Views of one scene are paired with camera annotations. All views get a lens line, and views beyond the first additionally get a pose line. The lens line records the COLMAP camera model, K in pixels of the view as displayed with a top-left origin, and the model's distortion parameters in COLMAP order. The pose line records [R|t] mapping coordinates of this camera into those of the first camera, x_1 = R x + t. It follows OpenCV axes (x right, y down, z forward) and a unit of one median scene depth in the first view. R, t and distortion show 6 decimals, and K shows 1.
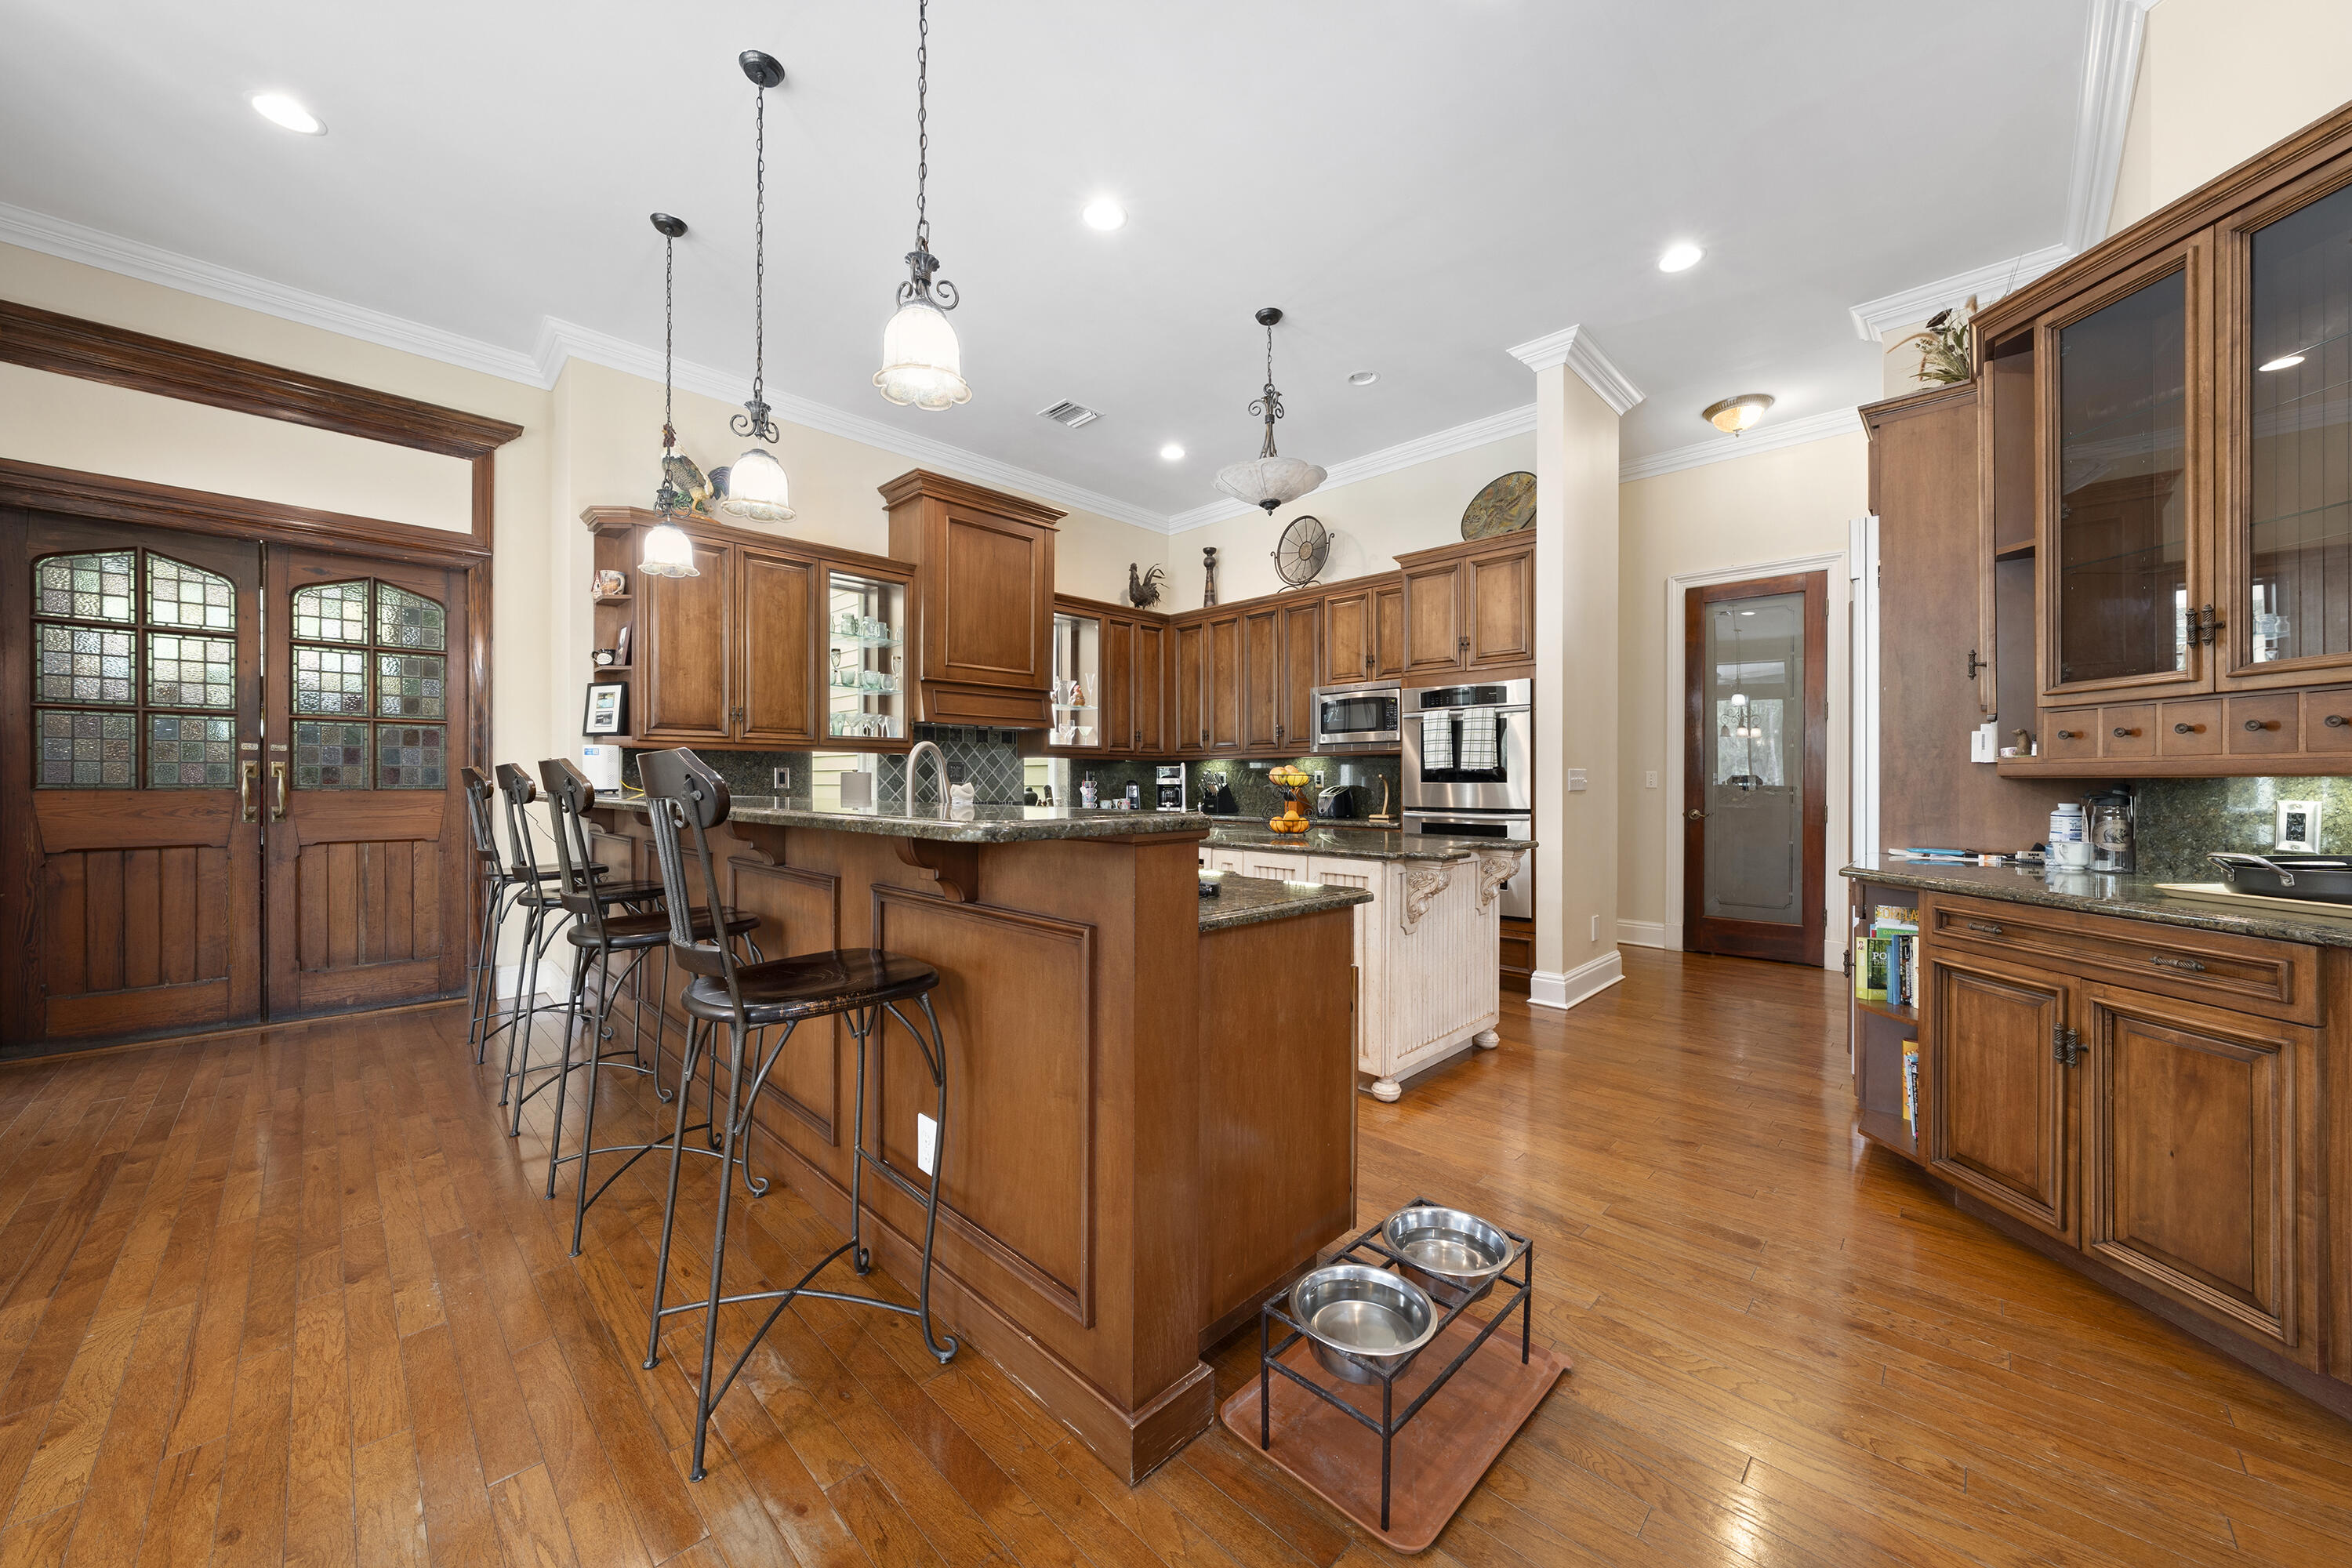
lens RADIAL K [[820.4, 0, 1176.0], [0, 820.4, 784.0], [0, 0, 1]] dist [0.000529, 0.000368]
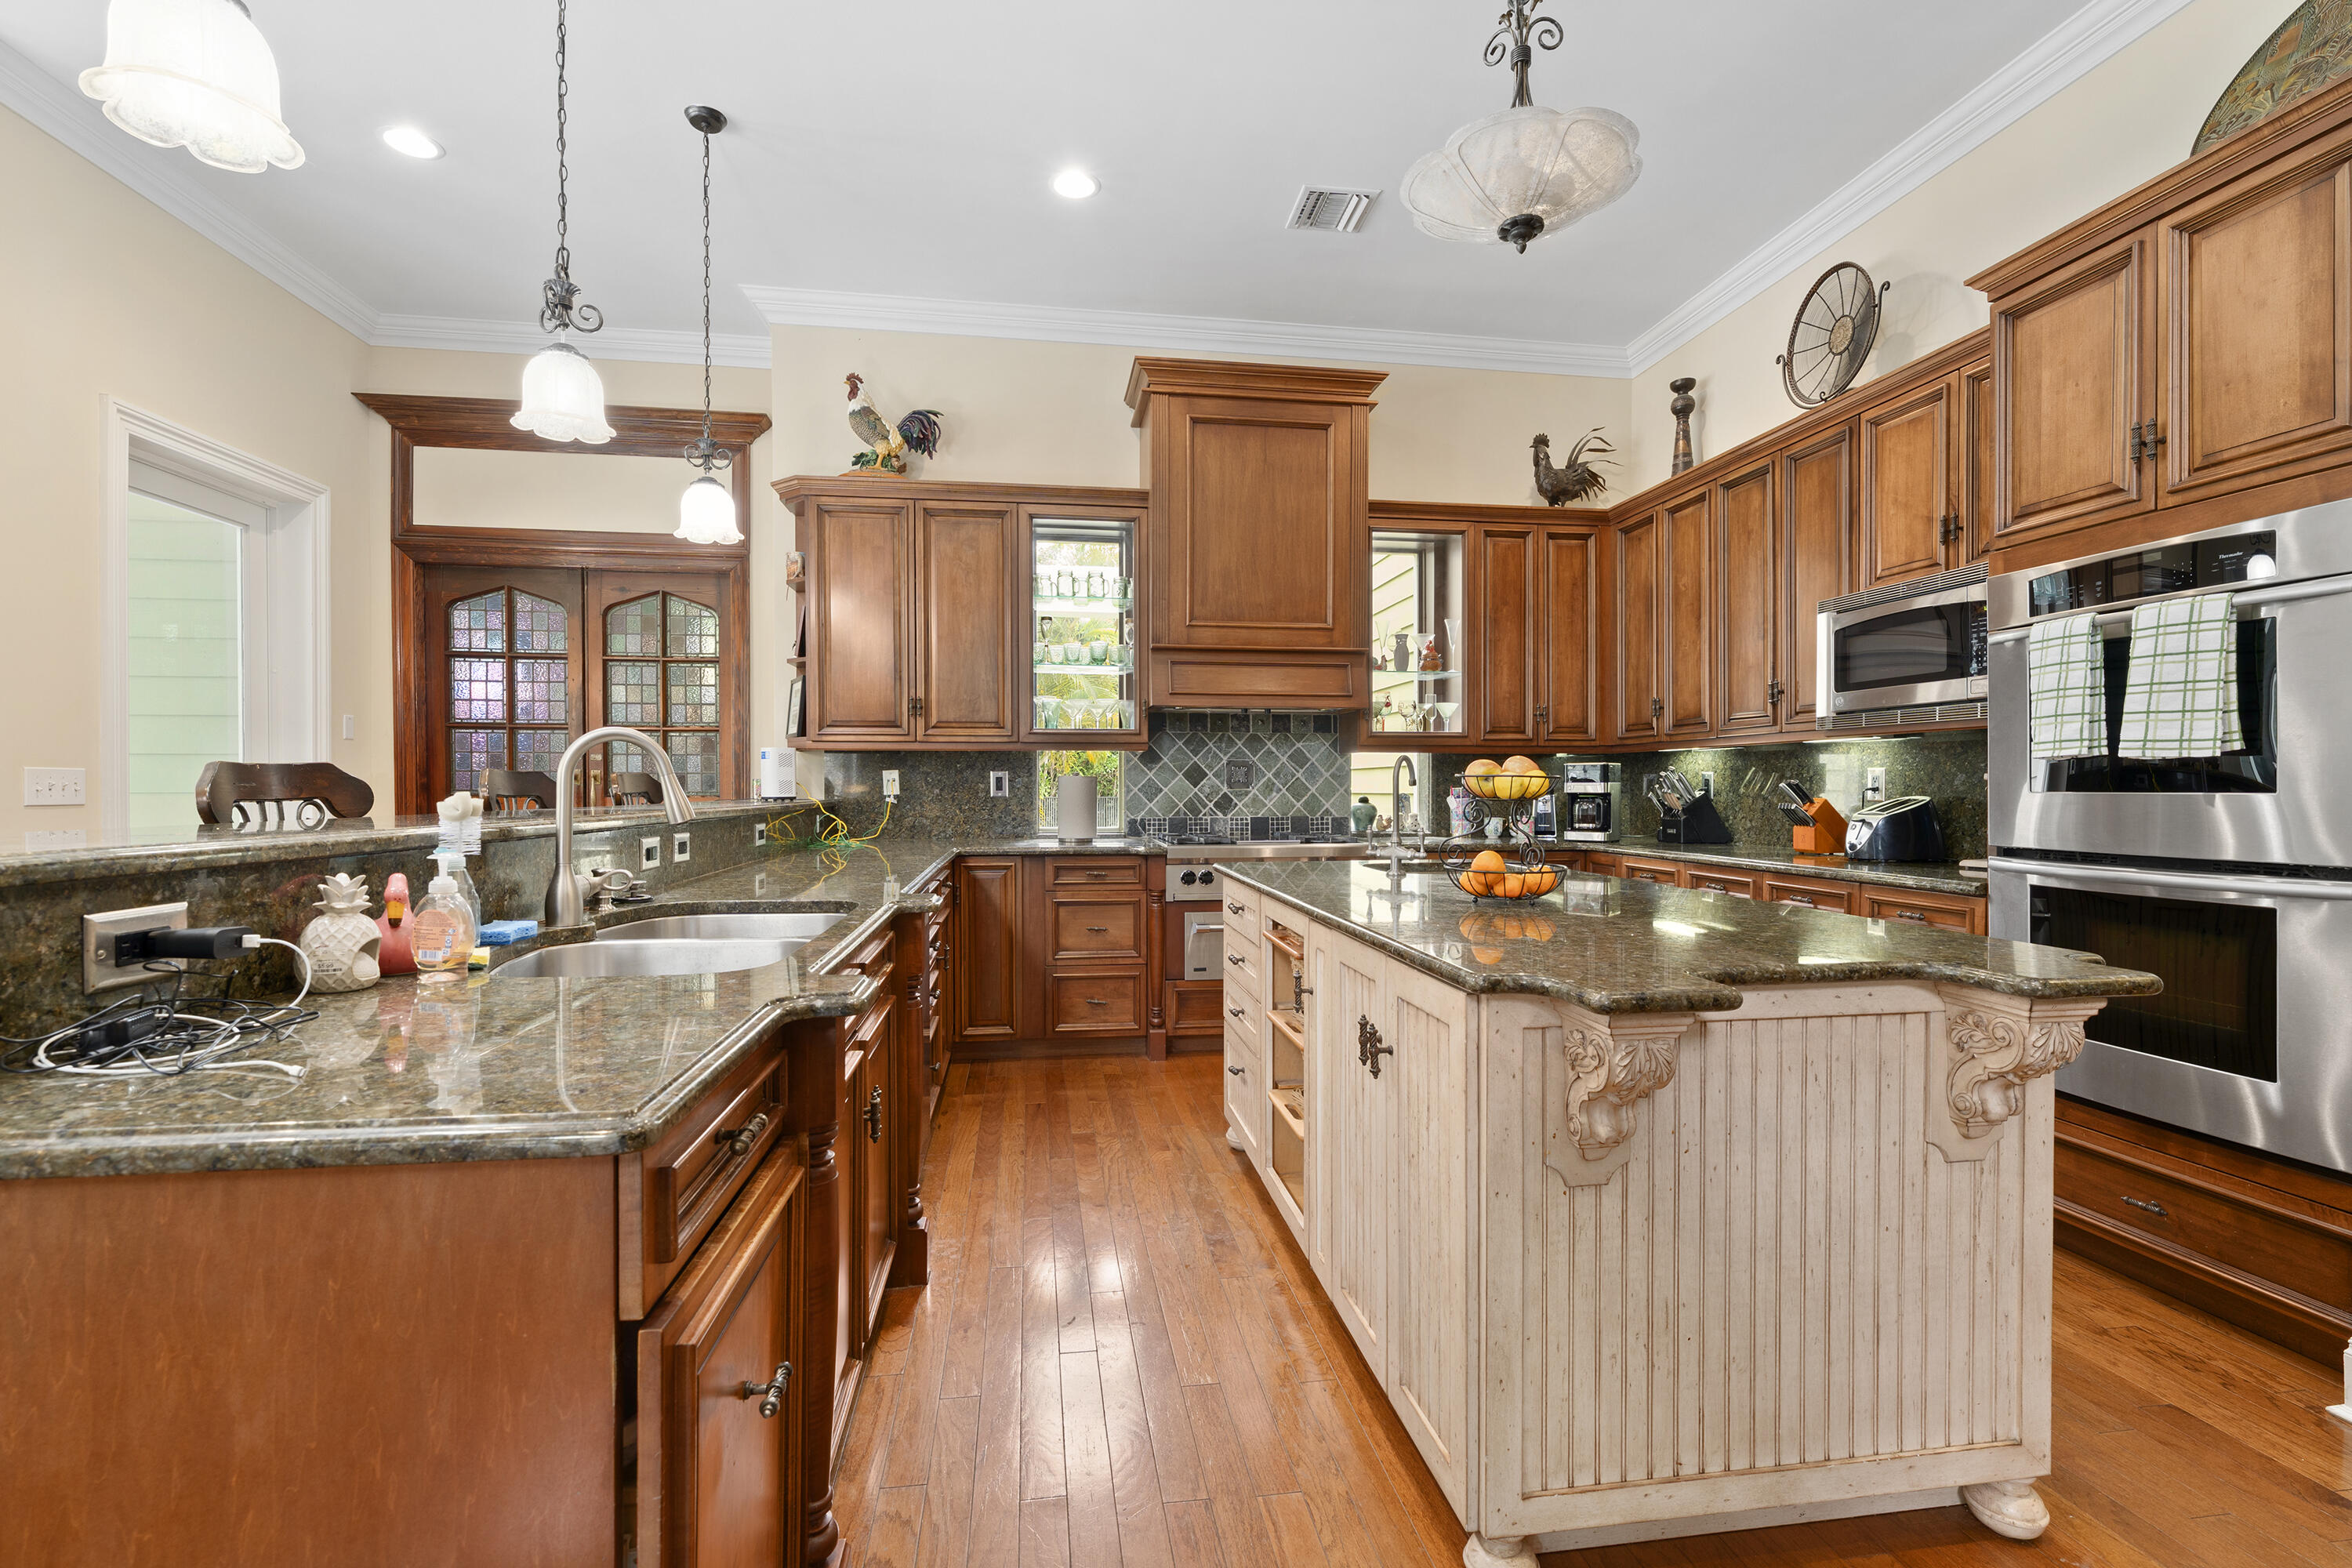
lens RADIAL K [[1015.7, 0, 1176.0], [0, 1015.7, 784.0], [0, 0, 1]] dist [0.002766, 0.000317]
pose [[0.798262, -0.002051, -0.602307, 0.396287], [-0.001946, 0.999980, -0.005983, -0.002695], [0.602307, 0.005948, 0.798242, 0.475954]]
